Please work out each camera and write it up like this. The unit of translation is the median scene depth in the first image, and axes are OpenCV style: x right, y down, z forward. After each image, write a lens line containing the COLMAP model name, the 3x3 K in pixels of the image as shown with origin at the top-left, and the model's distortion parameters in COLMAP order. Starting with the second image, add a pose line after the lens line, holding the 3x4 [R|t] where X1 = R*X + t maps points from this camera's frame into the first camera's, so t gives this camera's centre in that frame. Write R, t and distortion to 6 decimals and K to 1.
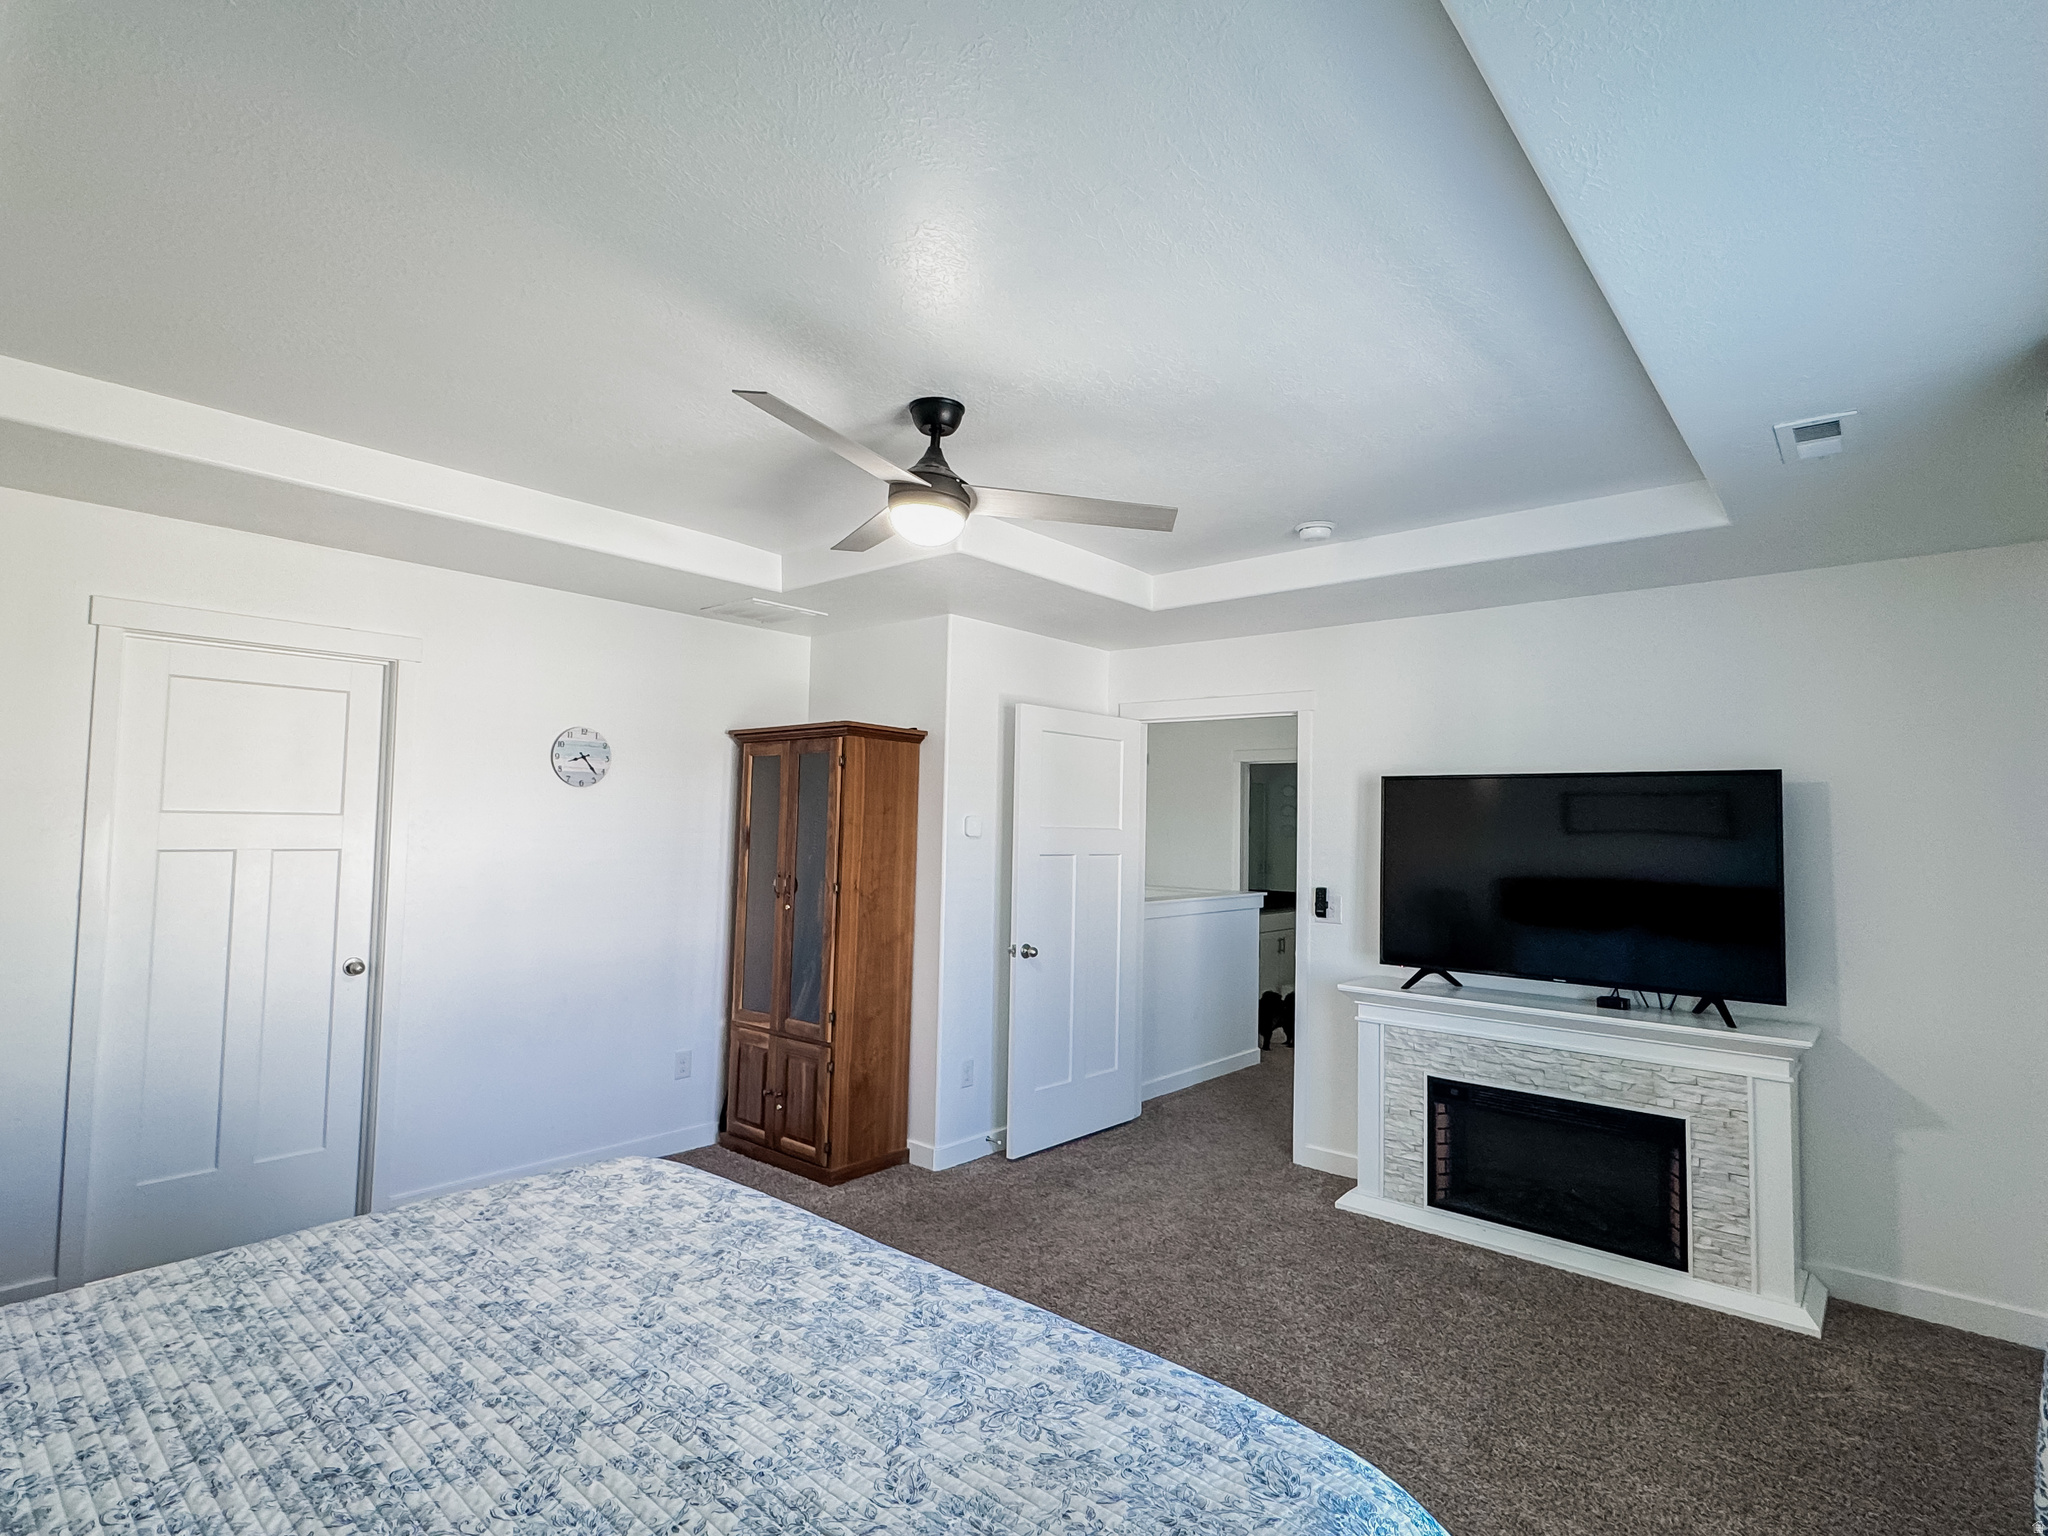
lens RADIAL K [[1018.7, 0, 1017.0], [0, 1018.7, 765.8], [0, 0, 1]] dist [-0.000215, -0.000537]
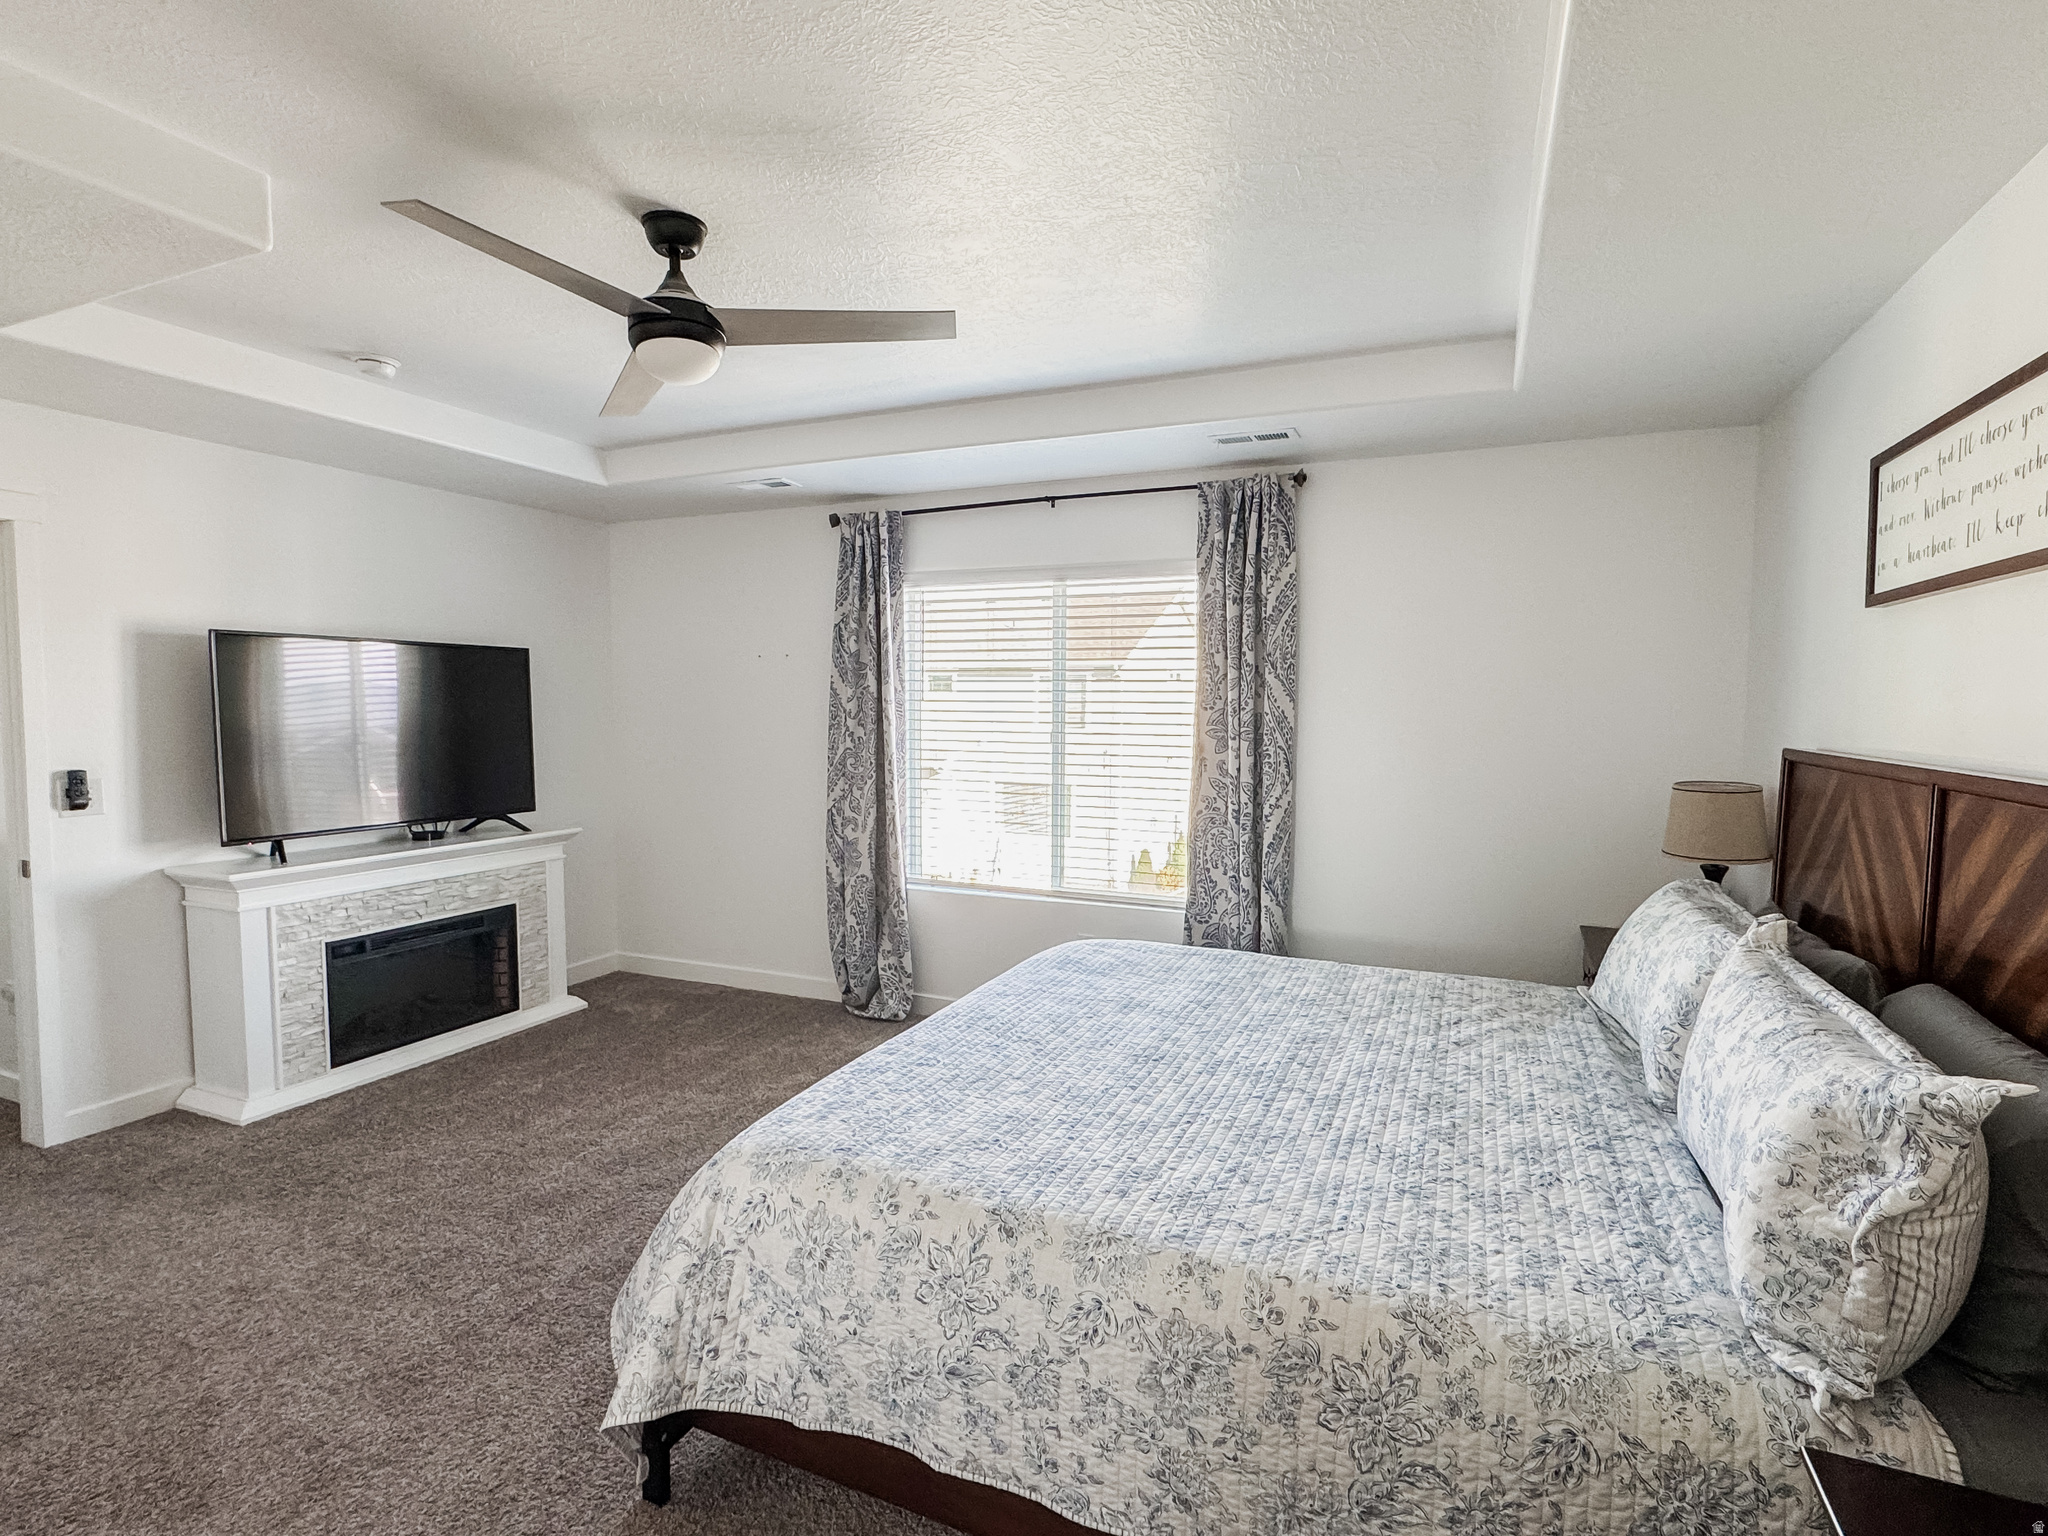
lens RADIAL K [[1018.7, 0, 1021.4], [0, 1018.7, 770.6], [0, 0, 1]] dist [-0.000215, -0.000537]
pose [[-0.296388, -0.085395, 0.951242, -0.826718], [-0.069931, 0.995262, 0.067557, 0.028520], [-0.952504, -0.046499, -0.300956, 0.763484]]
